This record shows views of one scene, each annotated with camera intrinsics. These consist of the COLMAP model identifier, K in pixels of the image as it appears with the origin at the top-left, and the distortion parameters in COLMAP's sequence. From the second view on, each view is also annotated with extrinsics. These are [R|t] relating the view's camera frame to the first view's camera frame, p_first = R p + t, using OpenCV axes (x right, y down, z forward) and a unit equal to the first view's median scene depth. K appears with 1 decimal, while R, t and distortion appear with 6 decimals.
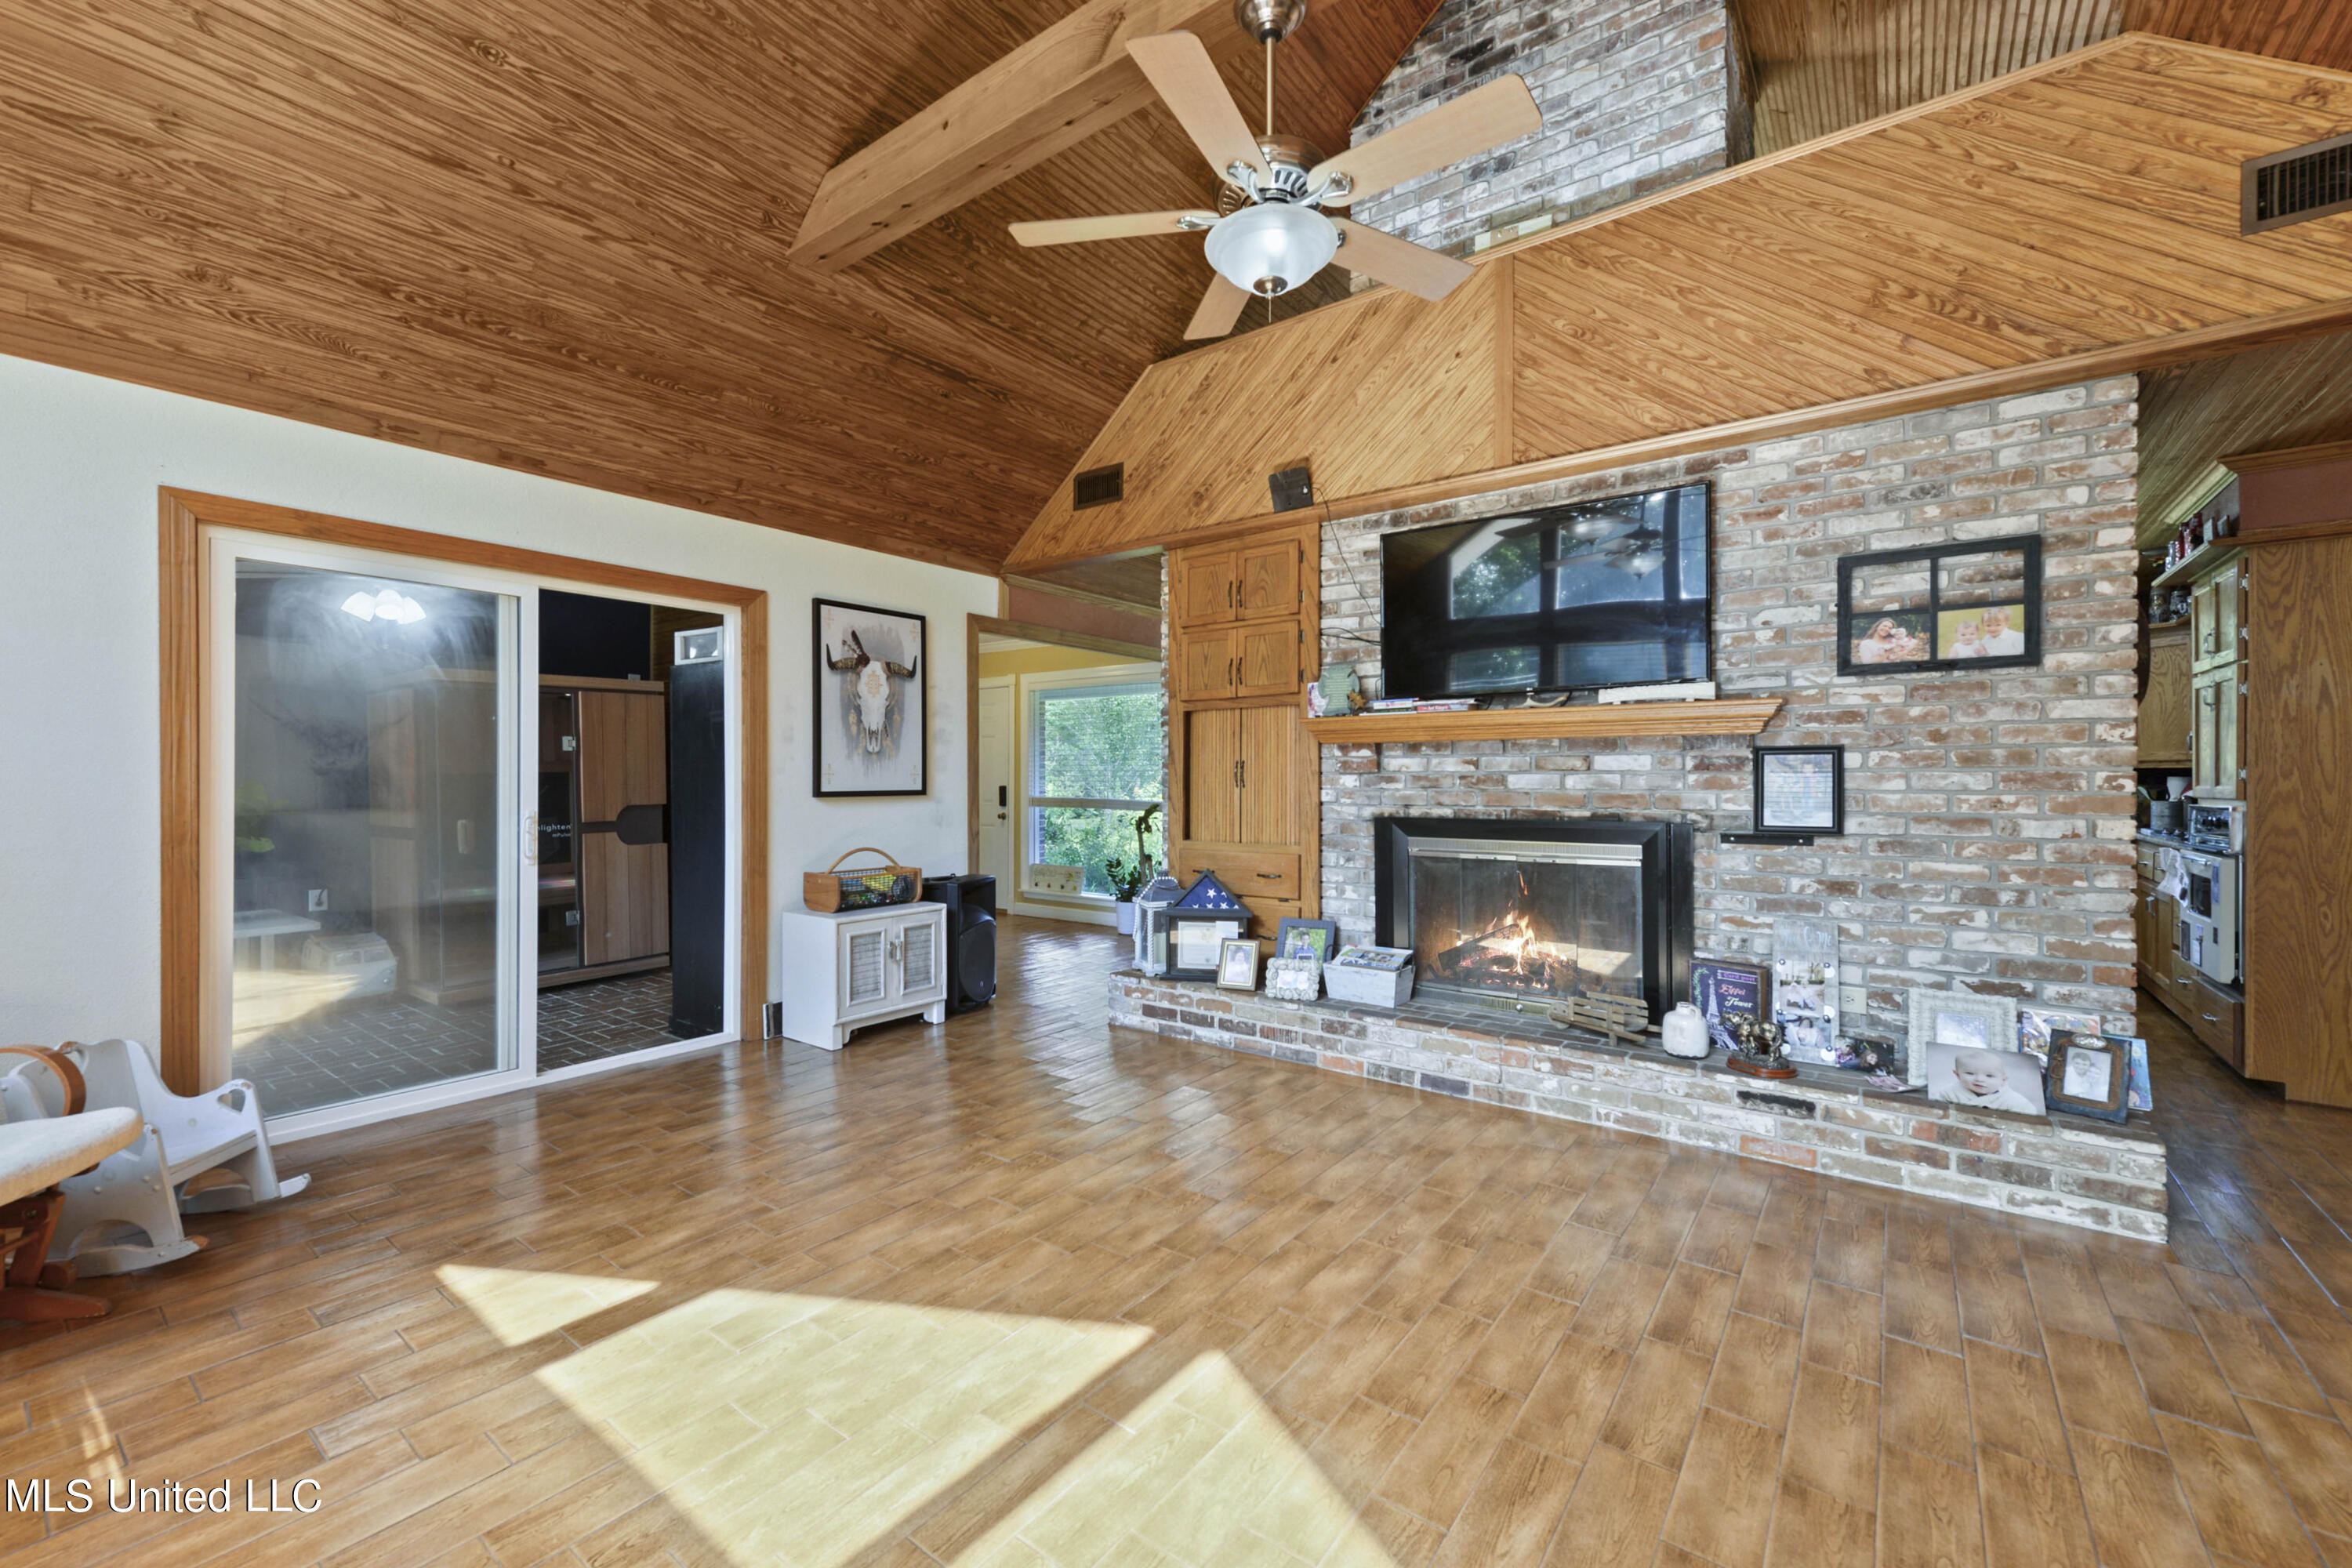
lens RADIAL K [[947.2, 0, 1168.2], [0, 947.2, 778.5], [0, 0, 1]] dist [0.005393, -0.001595]
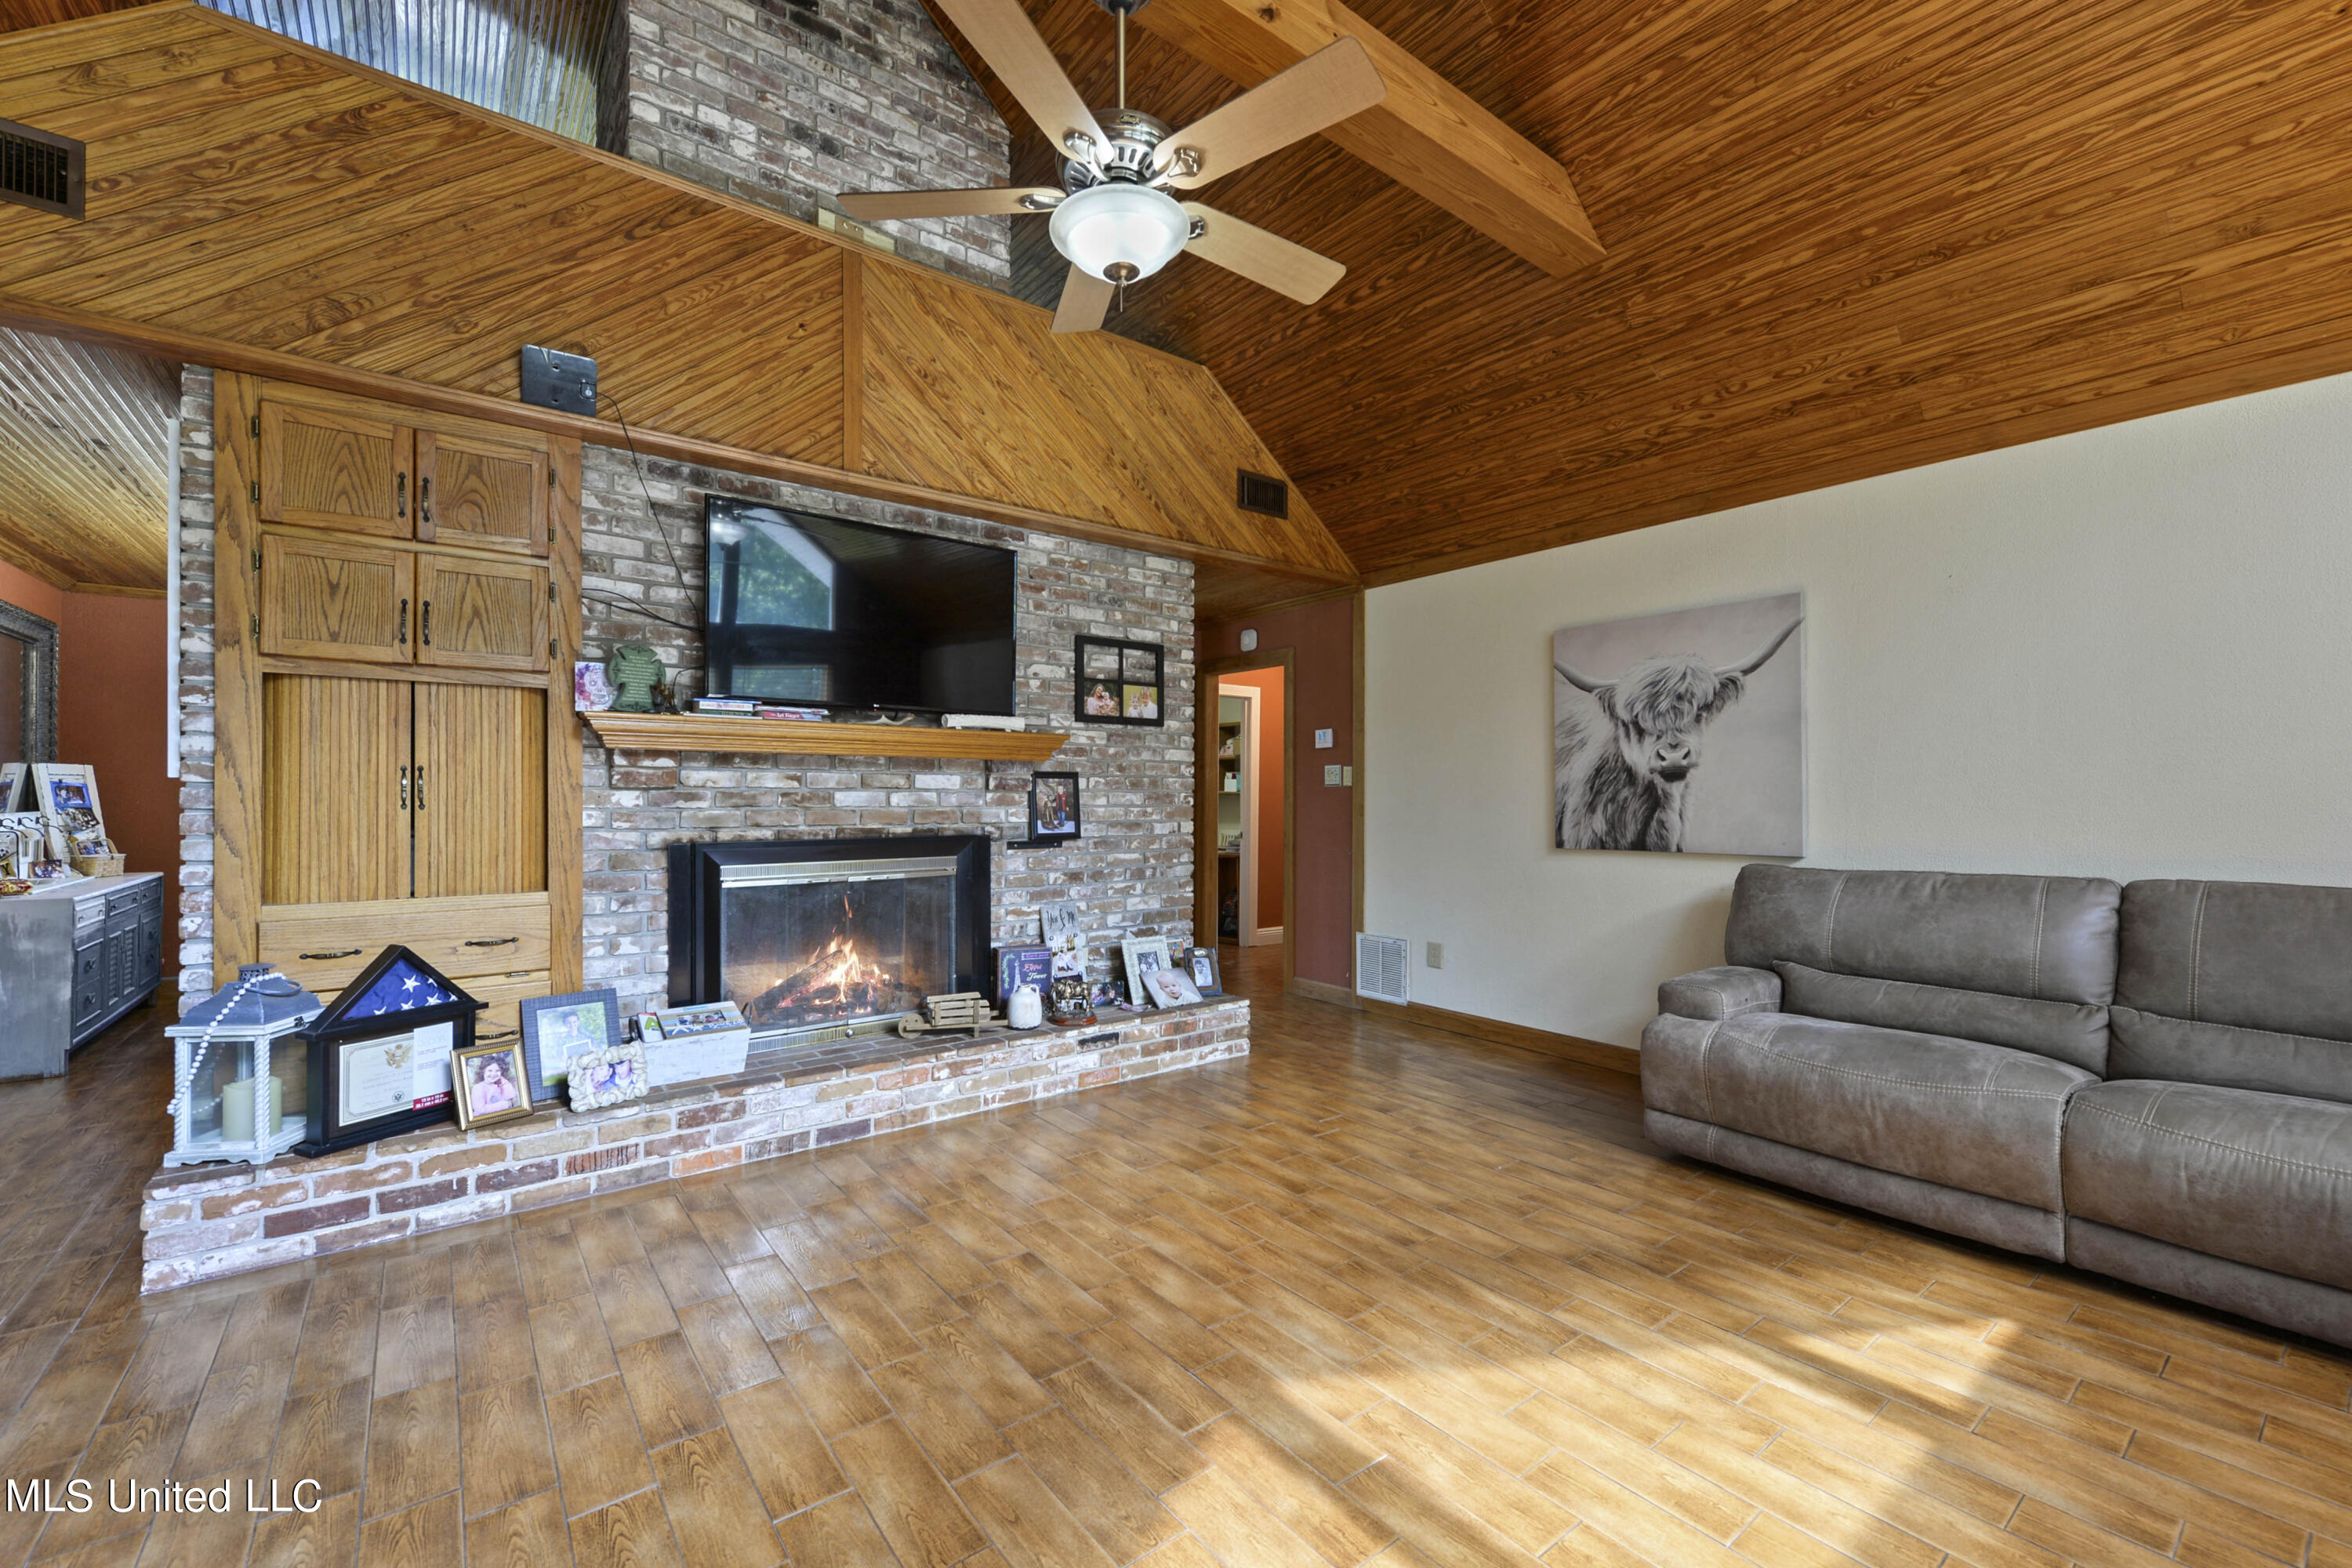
lens RADIAL K [[947.2, 0, 1169.1], [0, 947.2, 792.4], [0, 0, 1]] dist [0.005393, -0.001595]
pose [[0.266152, 0.005558, 0.963915, -0.499340], [-0.003782, 0.999982, -0.004722, -0.000343], [-0.963924, -0.002389, 0.266169, 0.449965]]
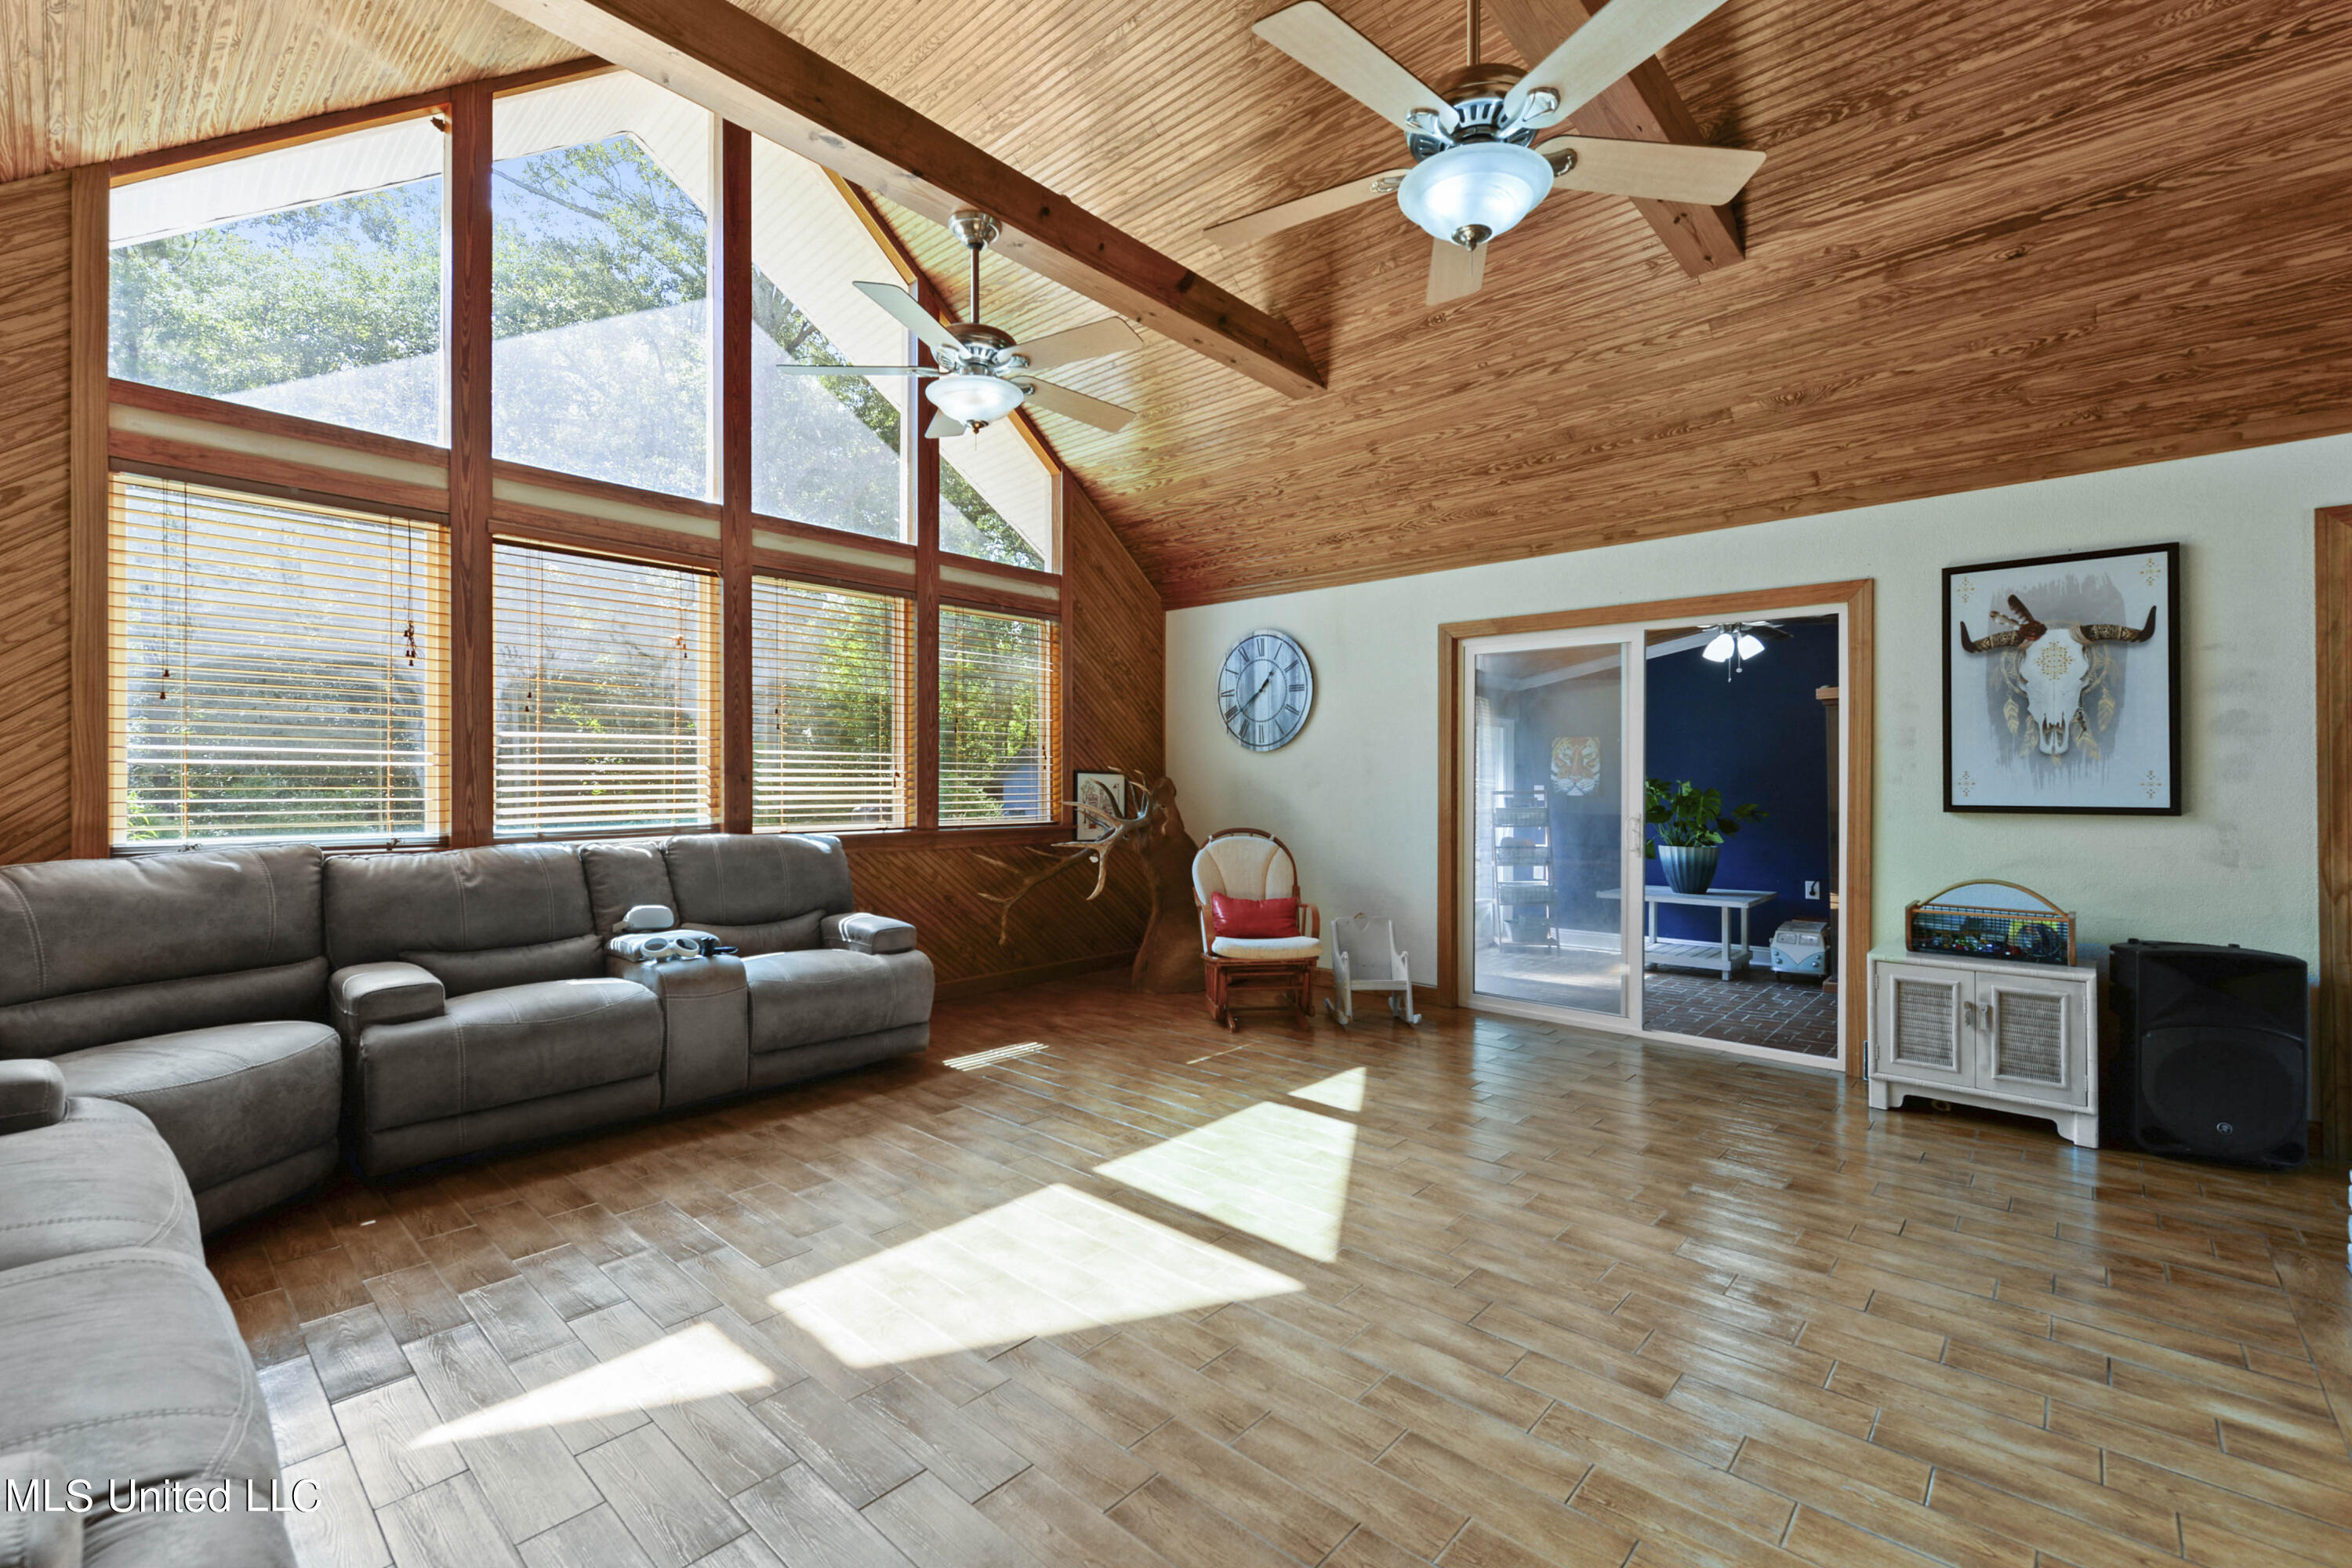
lens RADIAL K [[1006.3, 0, 1174.0], [0, 1006.3, 784.9], [0, 0, 1]] dist [-0.002151, 0.000029]
pose [[-0.092604, 0.001125, -0.995702, 0.684027], [-0.004956, 0.999986, 0.001590, -0.001845], [0.995691, 0.005082, -0.092597, 0.515523]]
